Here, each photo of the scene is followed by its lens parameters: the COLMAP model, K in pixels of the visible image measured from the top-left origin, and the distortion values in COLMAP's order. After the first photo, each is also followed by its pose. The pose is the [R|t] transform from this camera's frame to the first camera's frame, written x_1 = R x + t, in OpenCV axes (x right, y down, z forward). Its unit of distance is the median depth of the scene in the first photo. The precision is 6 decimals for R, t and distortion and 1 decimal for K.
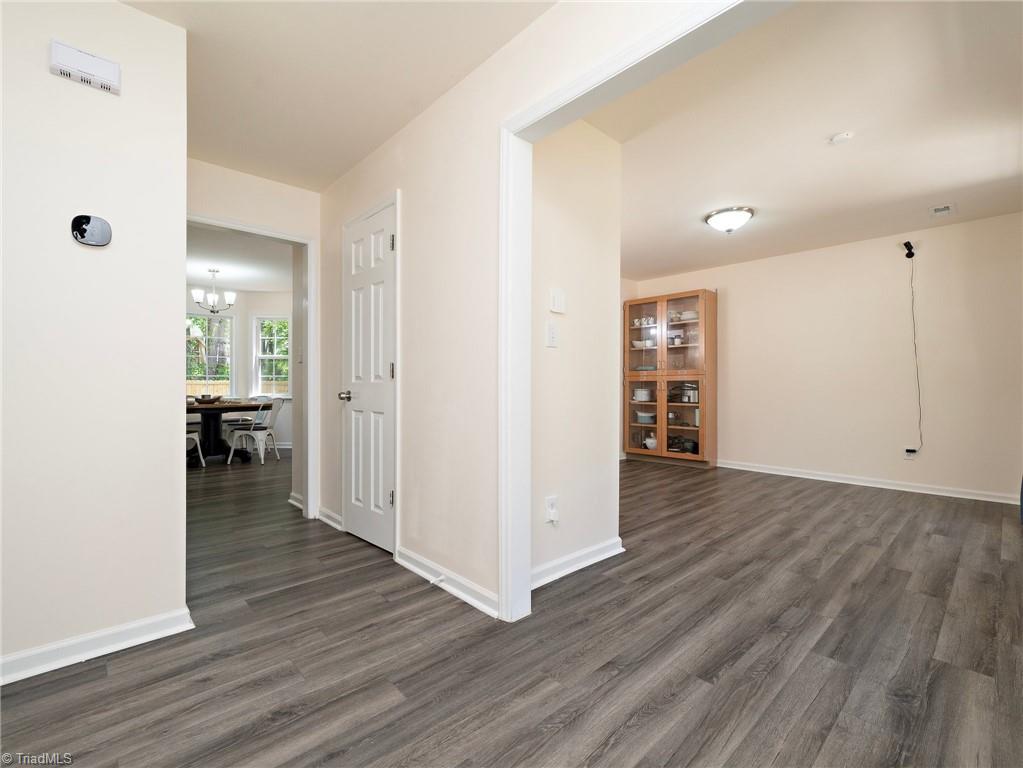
lens RADIAL K [[443.8, 0, 507.8], [0, 443.8, 386.8], [0, 0, 1]] dist [0.001295, 0.000289]
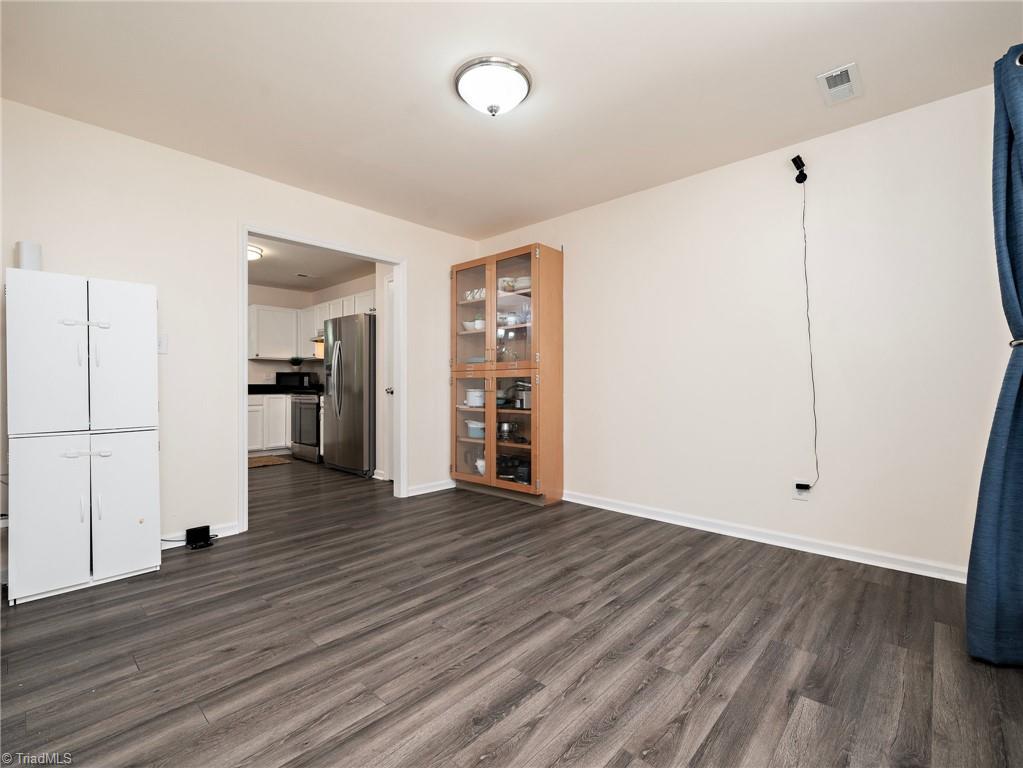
lens RADIAL K [[461.6, 0, 509.3], [0, 461.6, 385.5], [0, 0, 1]] dist [0.005860, 0.000199]
pose [[0.995692, -0.002794, 0.092678, 0.311974], [0.002950, 0.999994, -0.001548, 0.000089], [-0.092673, 0.001815, 0.995695, 0.277156]]
